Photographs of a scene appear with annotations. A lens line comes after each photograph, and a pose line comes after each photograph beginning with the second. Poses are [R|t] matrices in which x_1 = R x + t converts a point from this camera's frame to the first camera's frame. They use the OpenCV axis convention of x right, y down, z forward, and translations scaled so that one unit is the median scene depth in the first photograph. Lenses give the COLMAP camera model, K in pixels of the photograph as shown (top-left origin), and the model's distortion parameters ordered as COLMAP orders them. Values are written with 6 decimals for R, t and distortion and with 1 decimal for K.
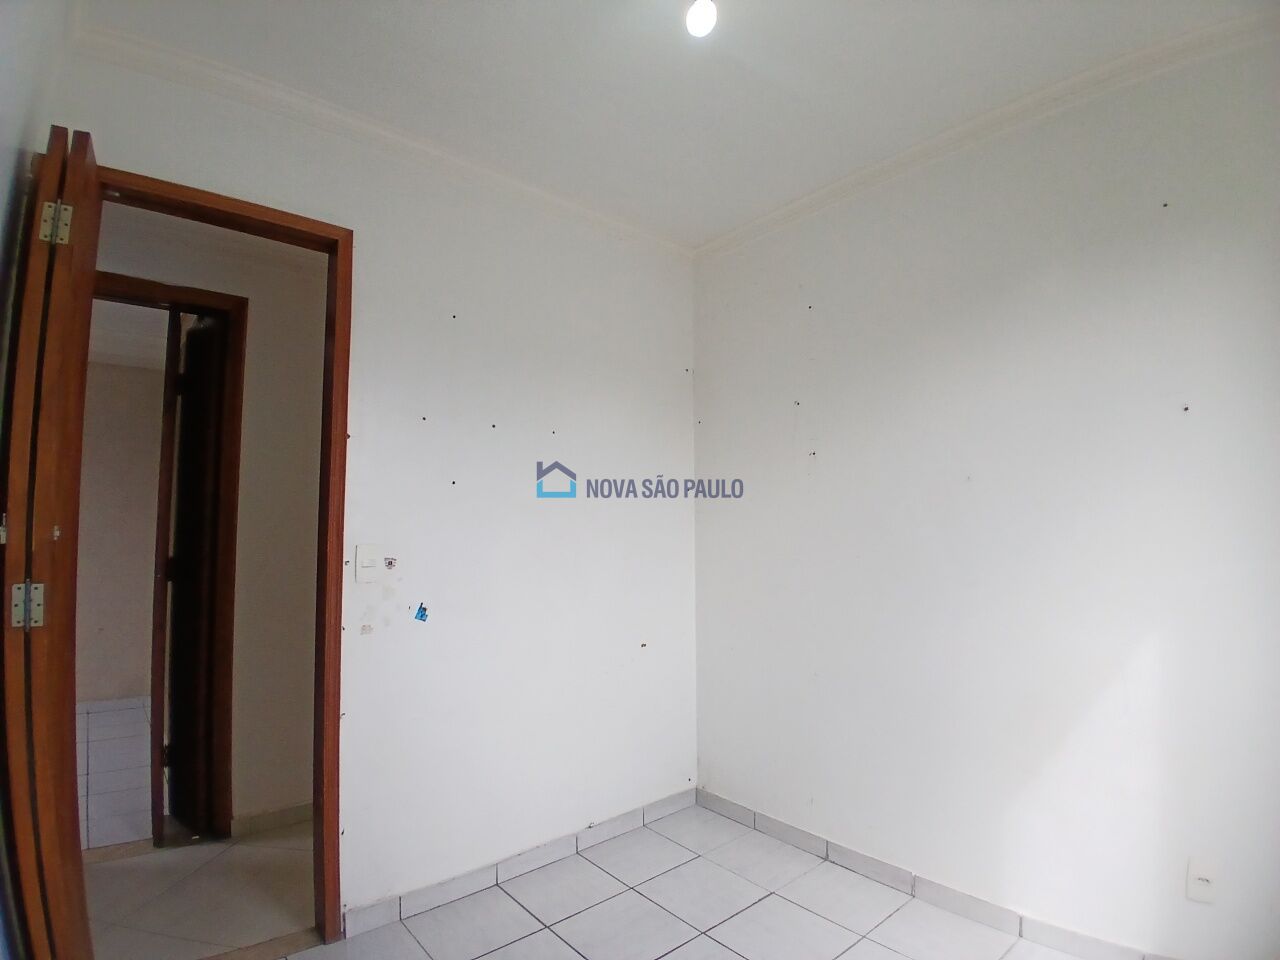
lens RADIAL K [[643.0, 0, 640.0], [0, 643.0, 480.0], [0, 0, 1]] dist [0.002238, -0.043943]
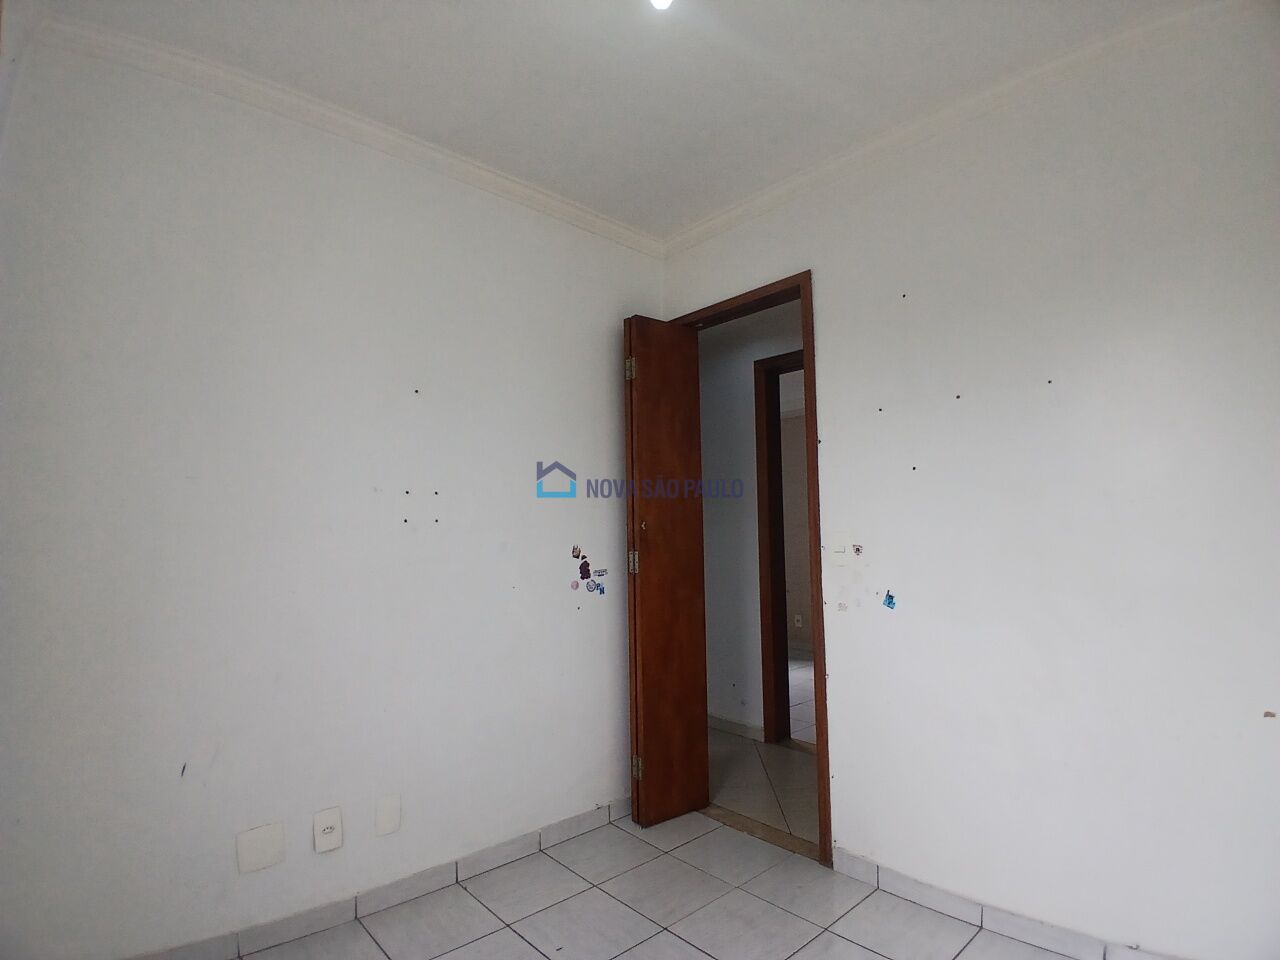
lens RADIAL K [[643.0, 0, 640.0], [0, 643.0, 480.0], [0, 0, 1]] dist [0.002238, -0.043943]
pose [[0.025209, -0.081137, -0.996384, 0.710568], [0.088785, 0.992944, -0.078610, 0.066067], [0.995732, -0.086482, 0.032235, 0.617922]]
